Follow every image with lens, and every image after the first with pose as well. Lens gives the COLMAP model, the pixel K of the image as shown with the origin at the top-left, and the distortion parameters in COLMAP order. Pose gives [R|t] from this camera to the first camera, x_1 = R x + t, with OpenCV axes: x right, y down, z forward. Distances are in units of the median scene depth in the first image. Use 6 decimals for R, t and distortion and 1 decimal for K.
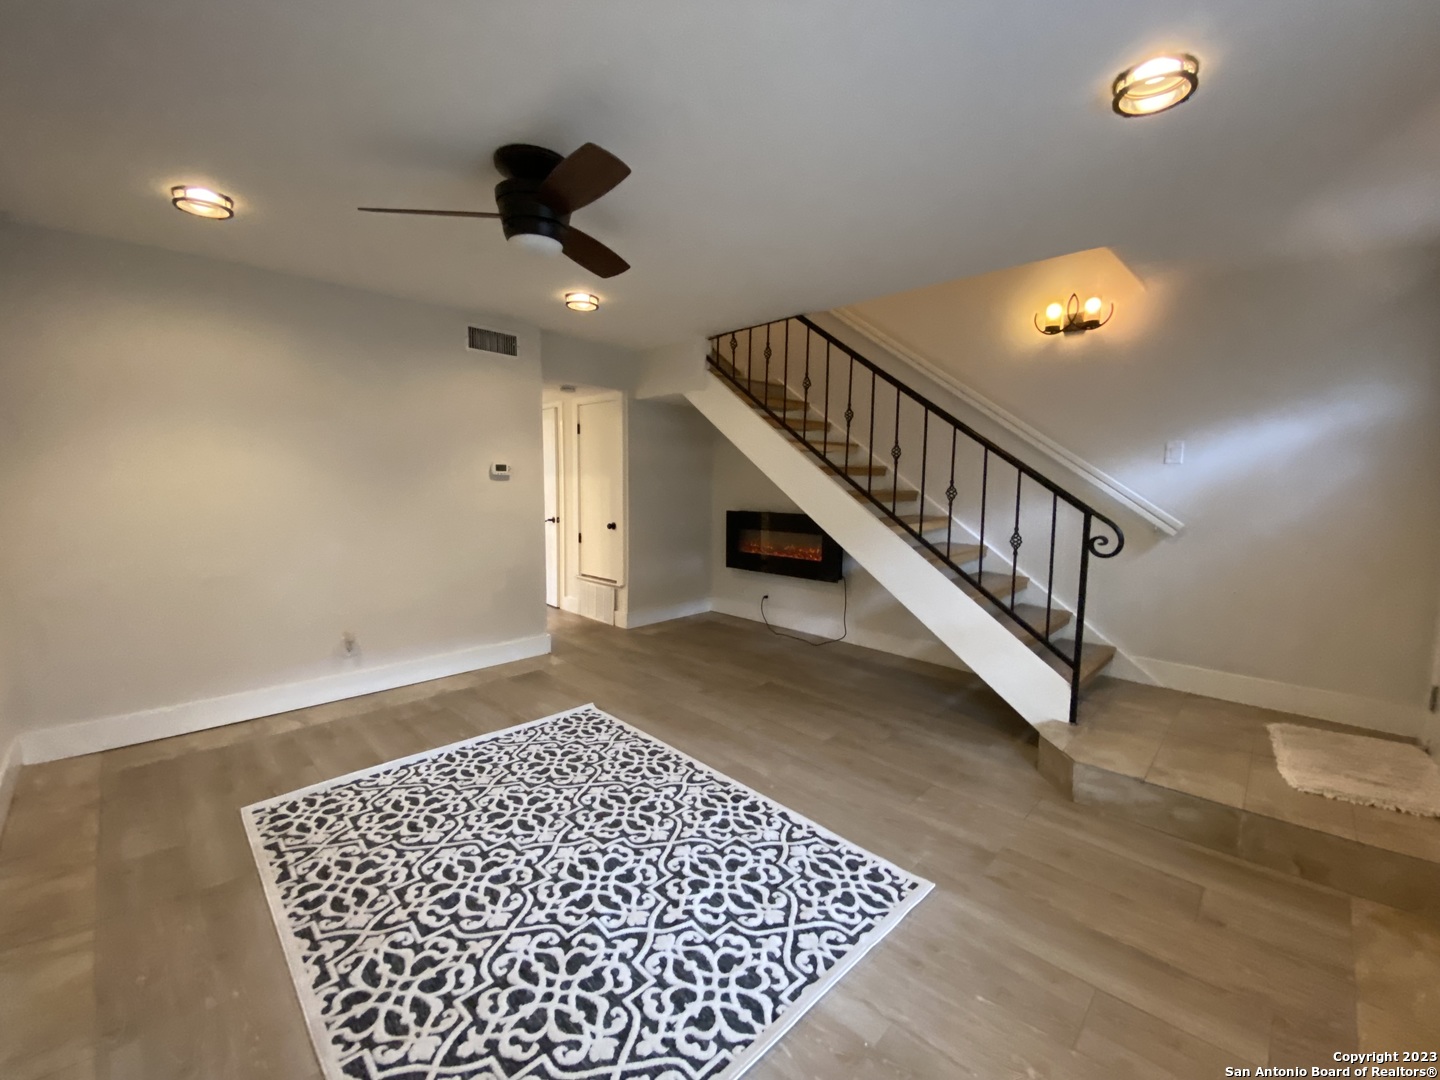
lens RADIAL K [[585.0, 0, 714.8], [0, 585.0, 544.1], [0, 0, 1]] dist [-0.002161, -0.000880]
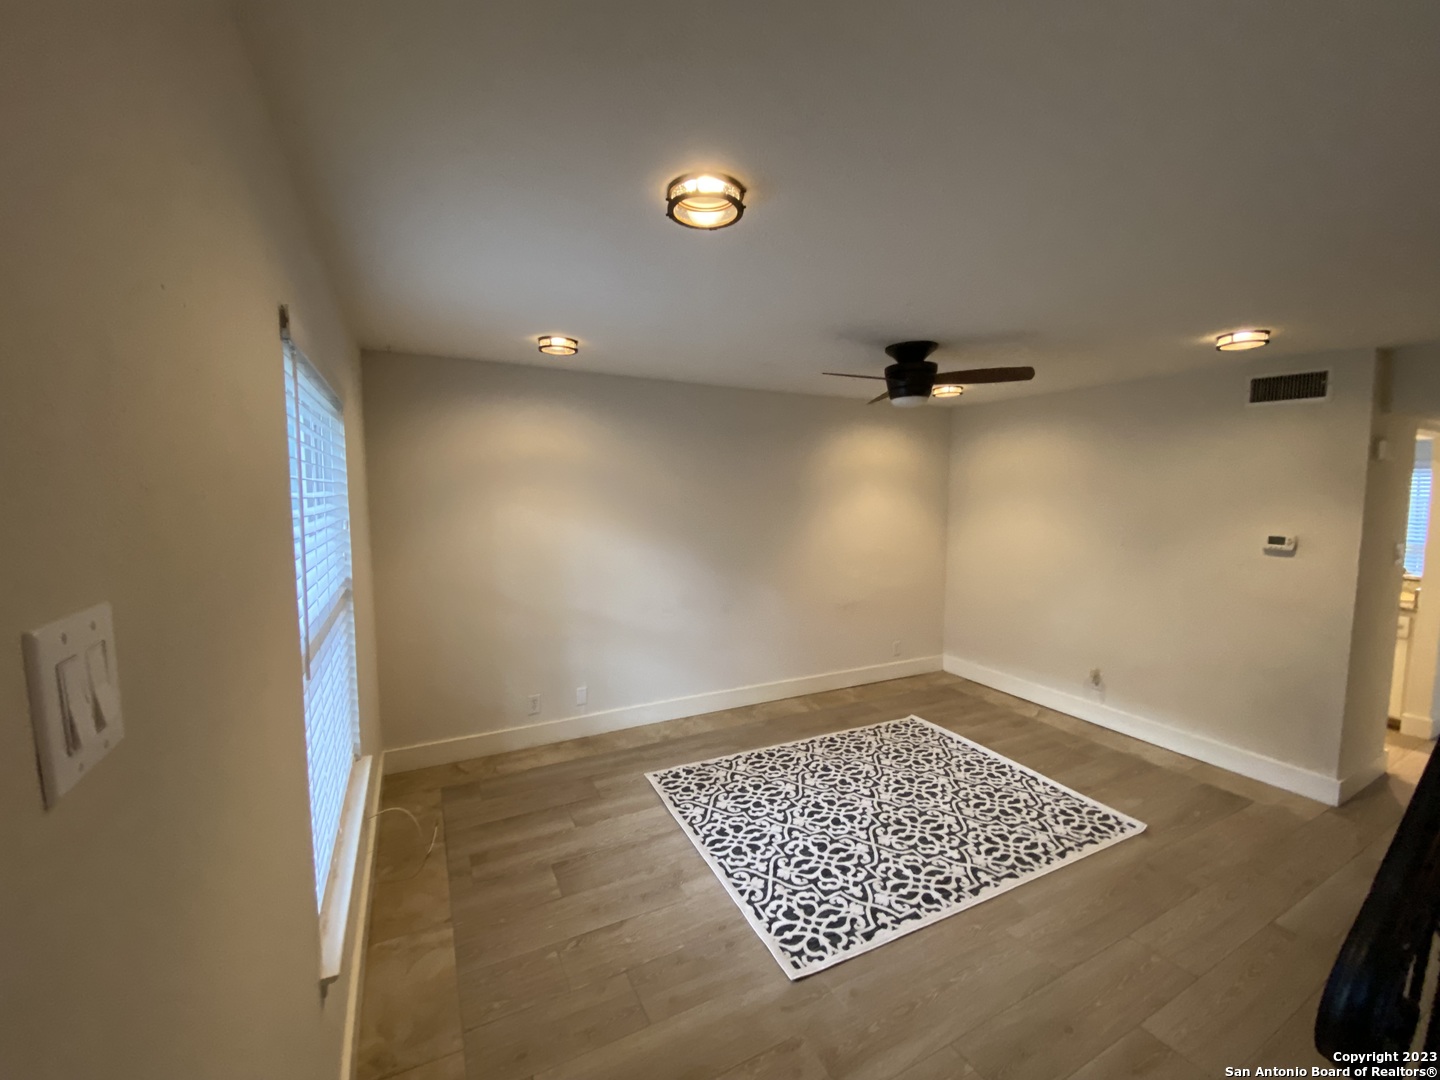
lens RADIAL K [[585.0, 0, 716.2], [0, 585.0, 541.0], [0, 0, 1]] dist [-0.002161, -0.000880]
pose [[-0.314417, 0.069872, -0.946710, 0.997098], [-0.111660, 0.987642, 0.109977, -0.207169], [0.942695, 0.140289, -0.302729, 0.803776]]
